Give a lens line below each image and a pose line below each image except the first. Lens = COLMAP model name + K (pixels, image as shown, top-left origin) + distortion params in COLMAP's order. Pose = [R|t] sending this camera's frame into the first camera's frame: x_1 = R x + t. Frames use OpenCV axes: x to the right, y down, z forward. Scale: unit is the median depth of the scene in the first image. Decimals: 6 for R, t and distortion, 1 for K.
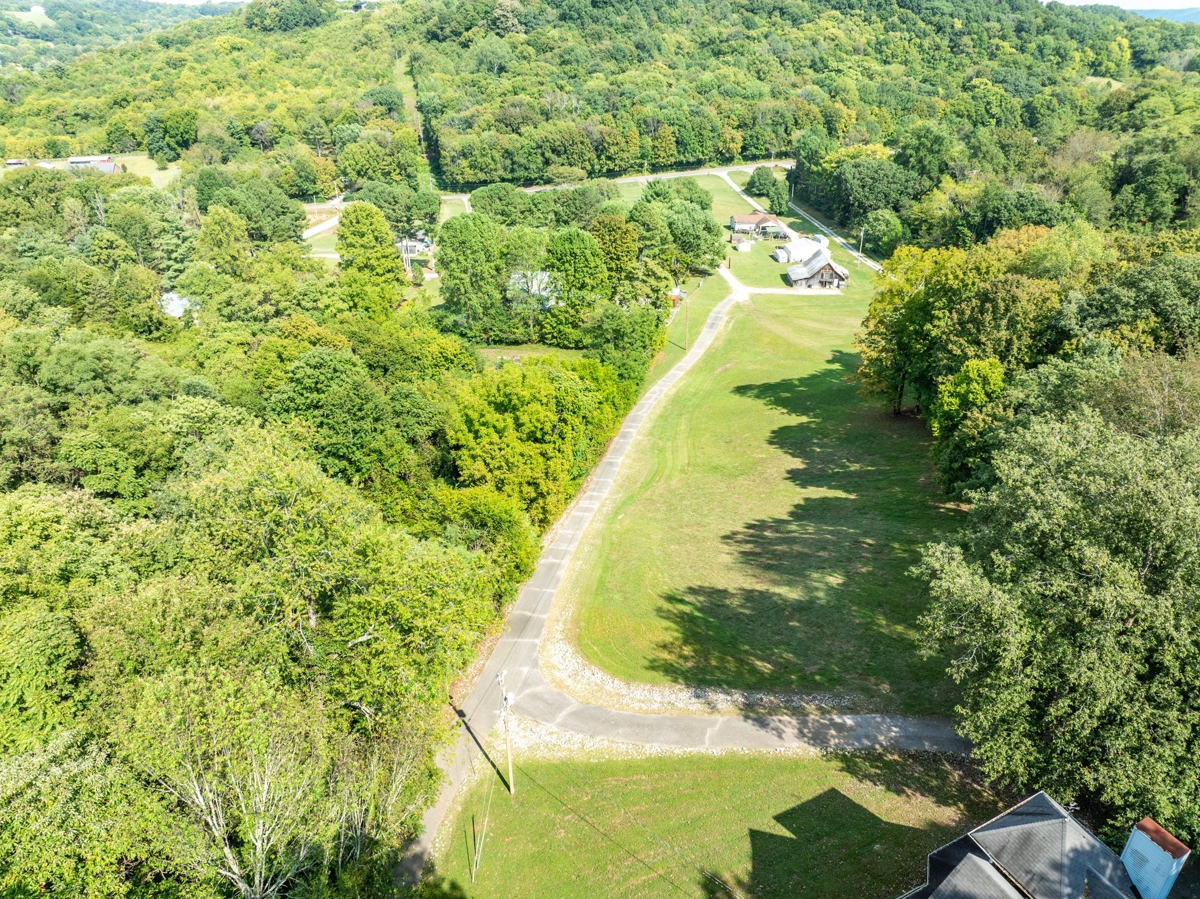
lens RADIAL K [[840.4, 0, 600.0], [0, 840.4, 449.5], [0, 0, 1]] dist [-0.027685, -0.007839]
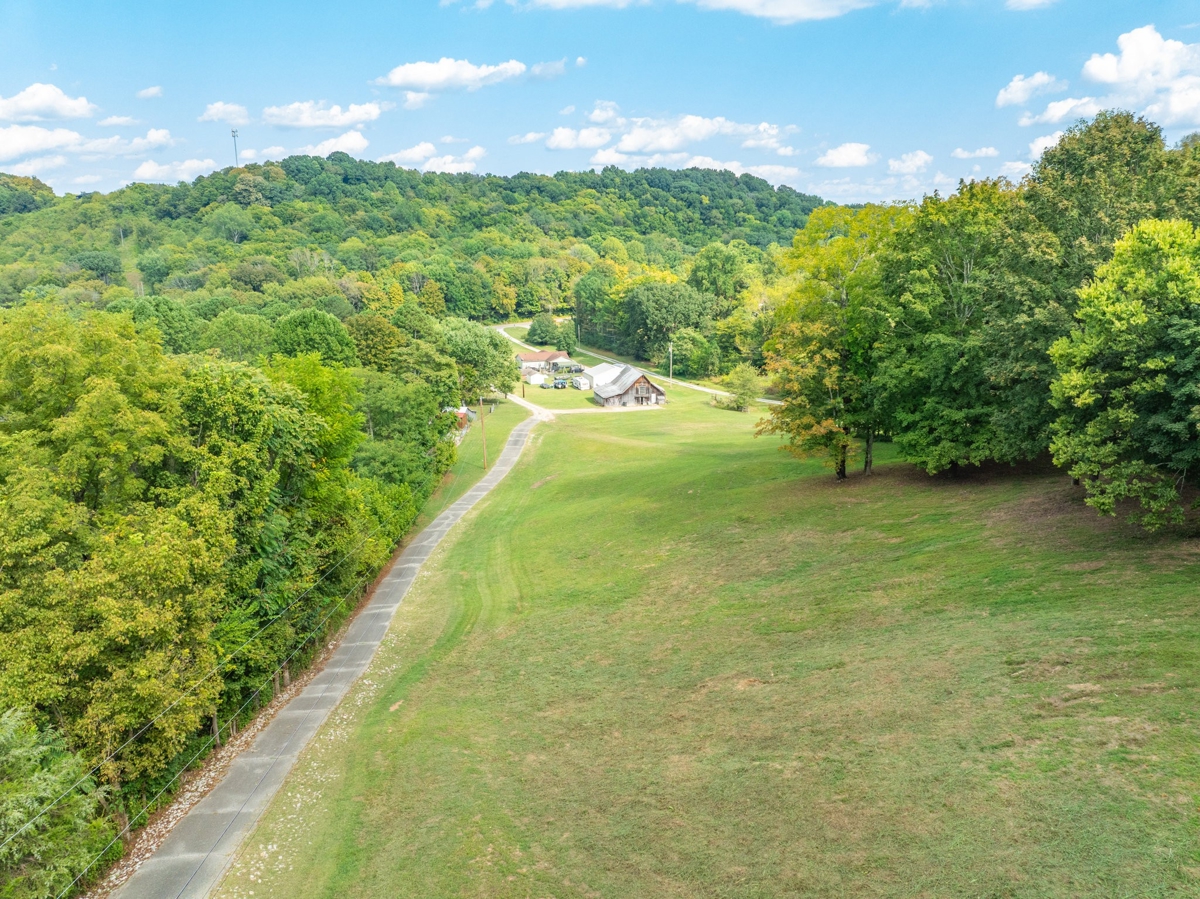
lens RADIAL K [[840.4, 0, 600.0], [0, 840.4, 449.5], [0, 0, 1]] dist [-0.027685, -0.007839]
pose [[0.963630, -0.068139, 0.258407, 0.005984], [0.127368, 0.967162, -0.219941, 0.015077], [-0.234935, 0.244855, 0.940666, 0.133579]]
